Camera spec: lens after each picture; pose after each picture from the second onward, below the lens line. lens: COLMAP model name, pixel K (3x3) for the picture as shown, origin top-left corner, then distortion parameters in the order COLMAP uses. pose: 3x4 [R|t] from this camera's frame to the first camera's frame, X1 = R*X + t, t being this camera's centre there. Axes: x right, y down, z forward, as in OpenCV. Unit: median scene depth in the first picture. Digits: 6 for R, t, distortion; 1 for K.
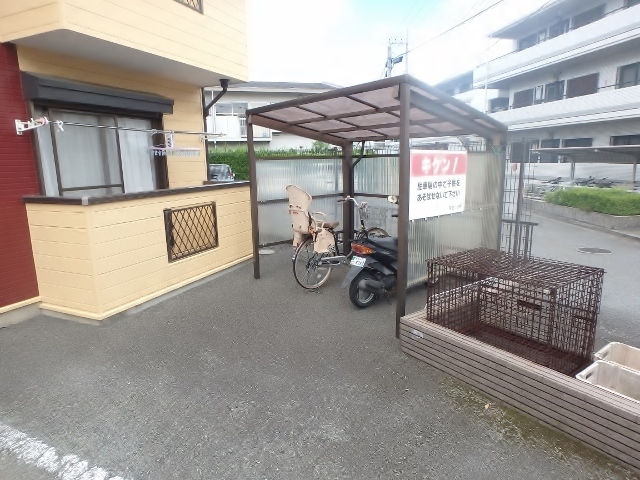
lens RADIAL K [[399.2, 0, 322.2], [0, 399.2, 232.6], [0, 0, 1]] dist [-0.031092, 0.004818]
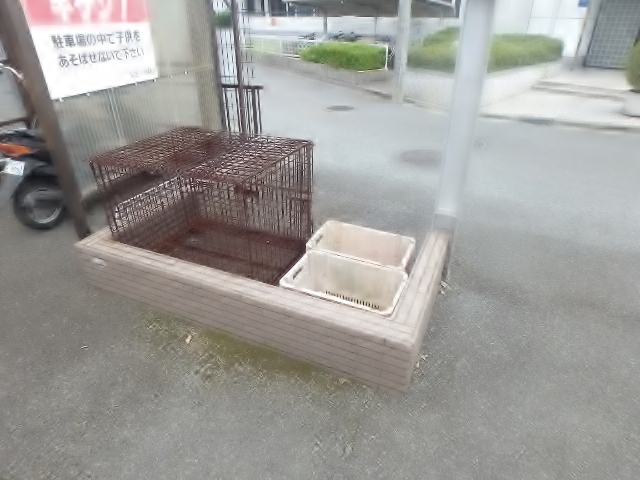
lens RADIAL K [[399.2, 0, 322.2], [0, 399.2, 232.6], [0, 0, 1]] dist [-0.031092, 0.004818]
pose [[0.862801, -0.233130, 0.448582, 0.233118], [0.078729, 0.938460, 0.336294, -0.007252], [-0.499376, -0.254839, 0.828058, 0.176108]]
